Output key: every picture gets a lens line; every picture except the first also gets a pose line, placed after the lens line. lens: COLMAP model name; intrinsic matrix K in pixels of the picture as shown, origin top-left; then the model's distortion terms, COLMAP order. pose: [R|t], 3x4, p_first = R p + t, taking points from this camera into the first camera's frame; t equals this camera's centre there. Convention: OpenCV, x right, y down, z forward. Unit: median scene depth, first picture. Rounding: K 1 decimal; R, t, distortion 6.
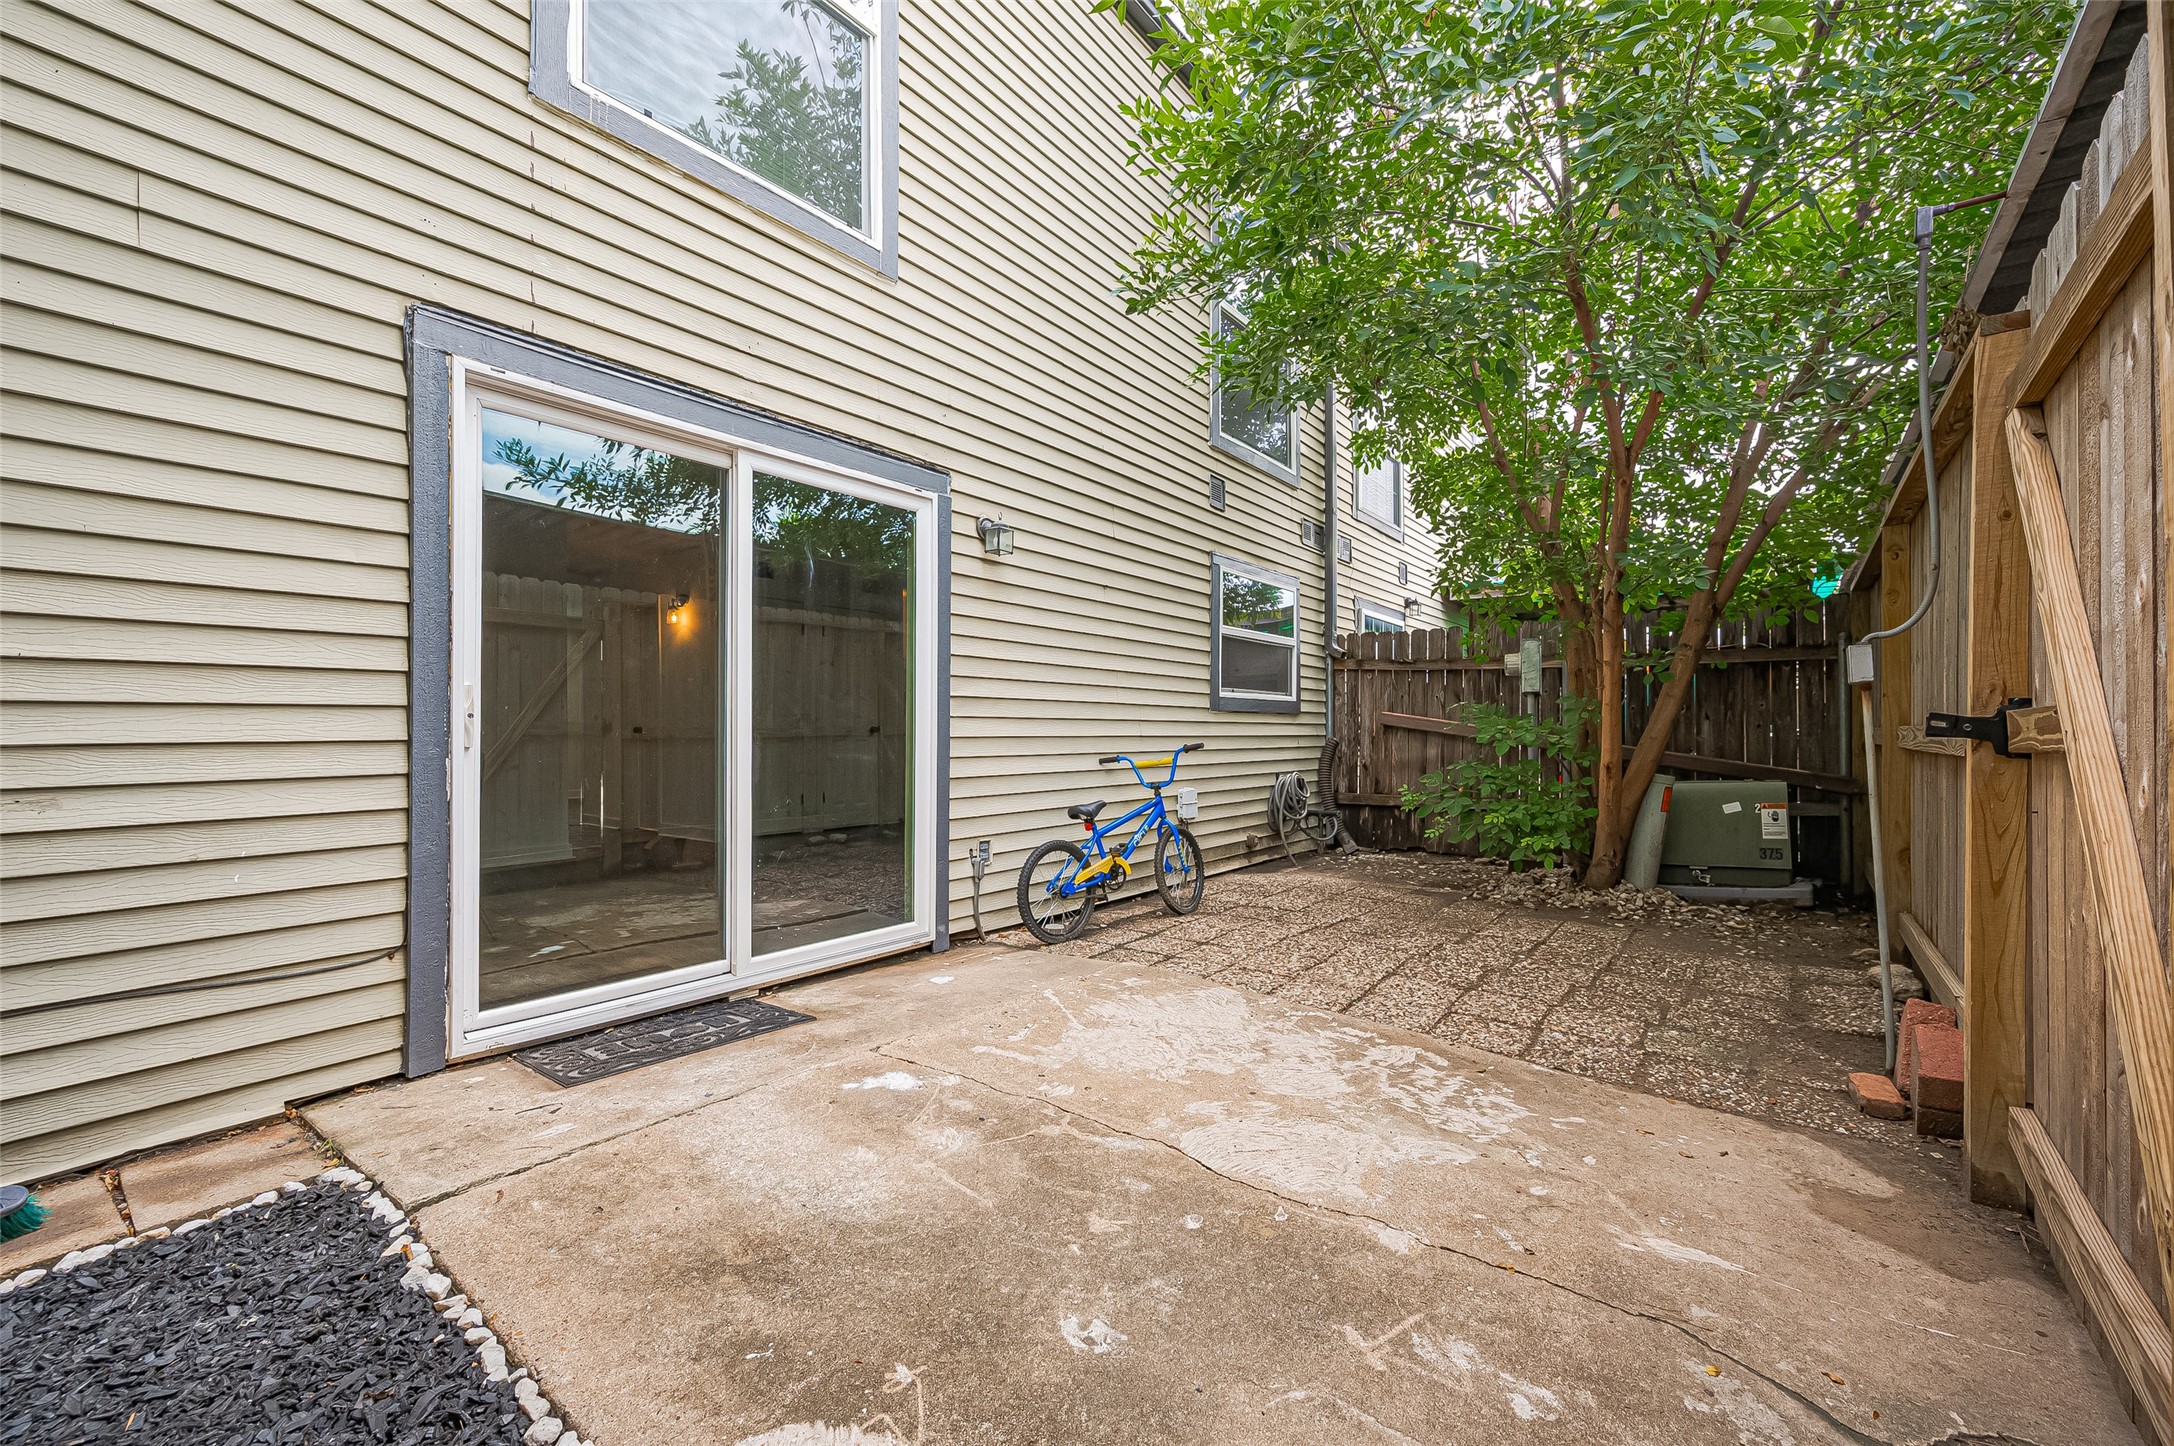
lens RADIAL K [[867.9, 0, 1100.0], [0, 867.9, 726.2], [0, 0, 1]] dist [0.003987, 0.000102]
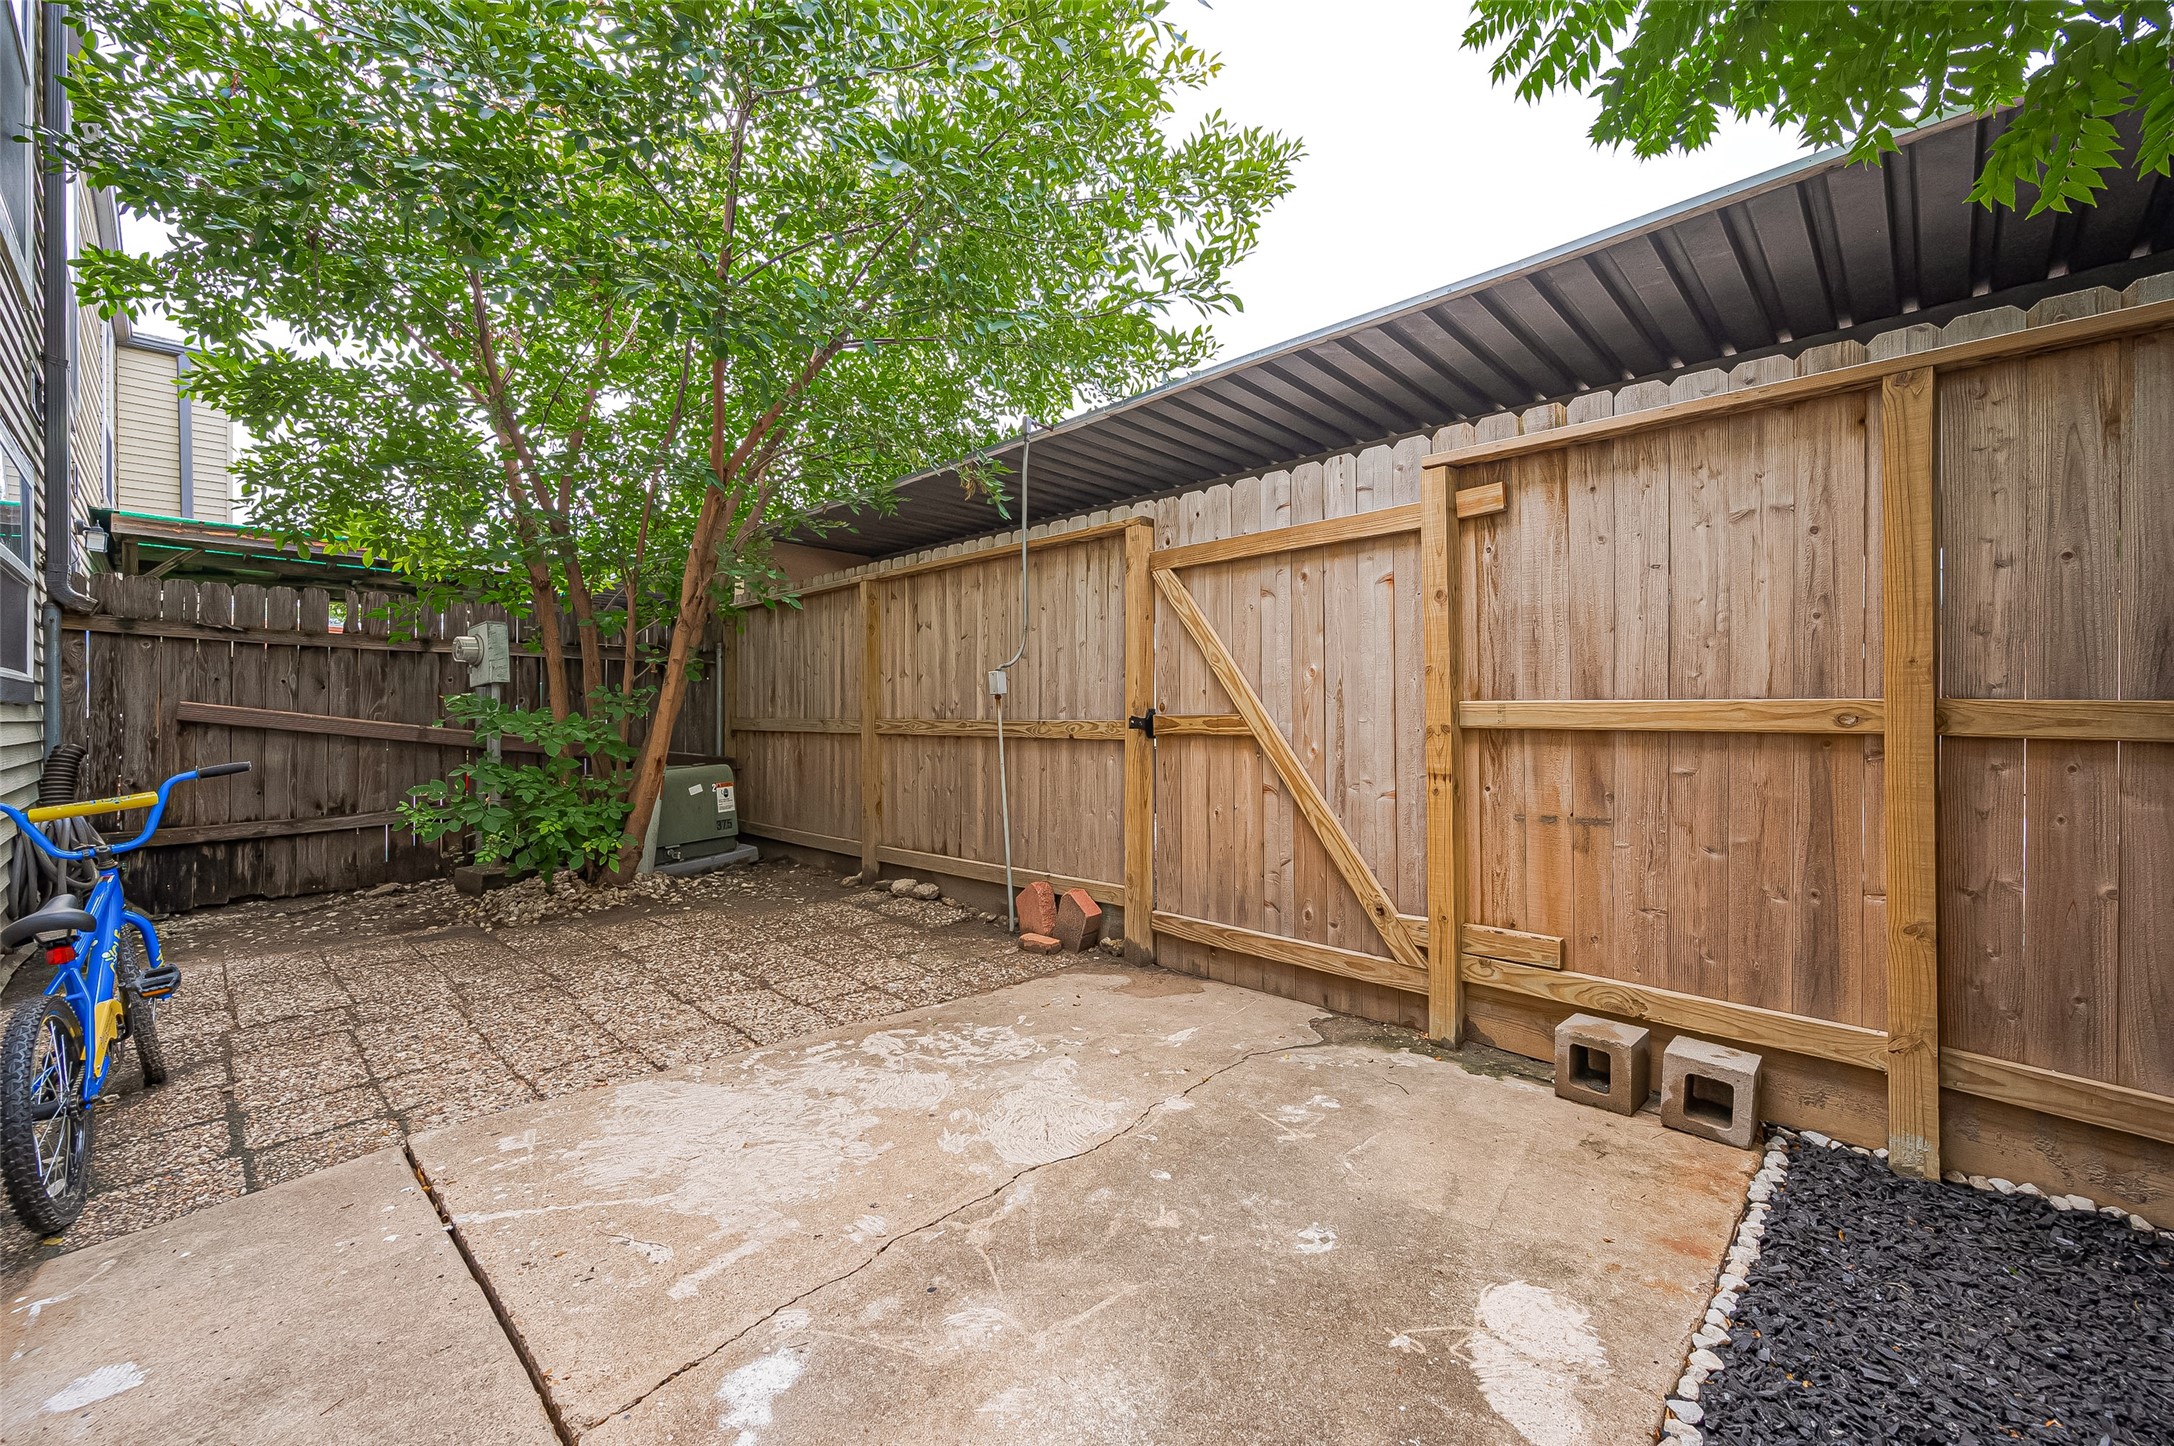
lens RADIAL K [[867.9, 0, 1099.4], [0, 867.9, 712.6], [0, 0, 1]] dist [0.003987, 0.000102]
pose [[0.107987, -0.005323, 0.994138, -0.688073], [0.001112, 0.999986, 0.005234, -0.028049], [-0.994152, 0.000541, 0.107992, 0.638928]]
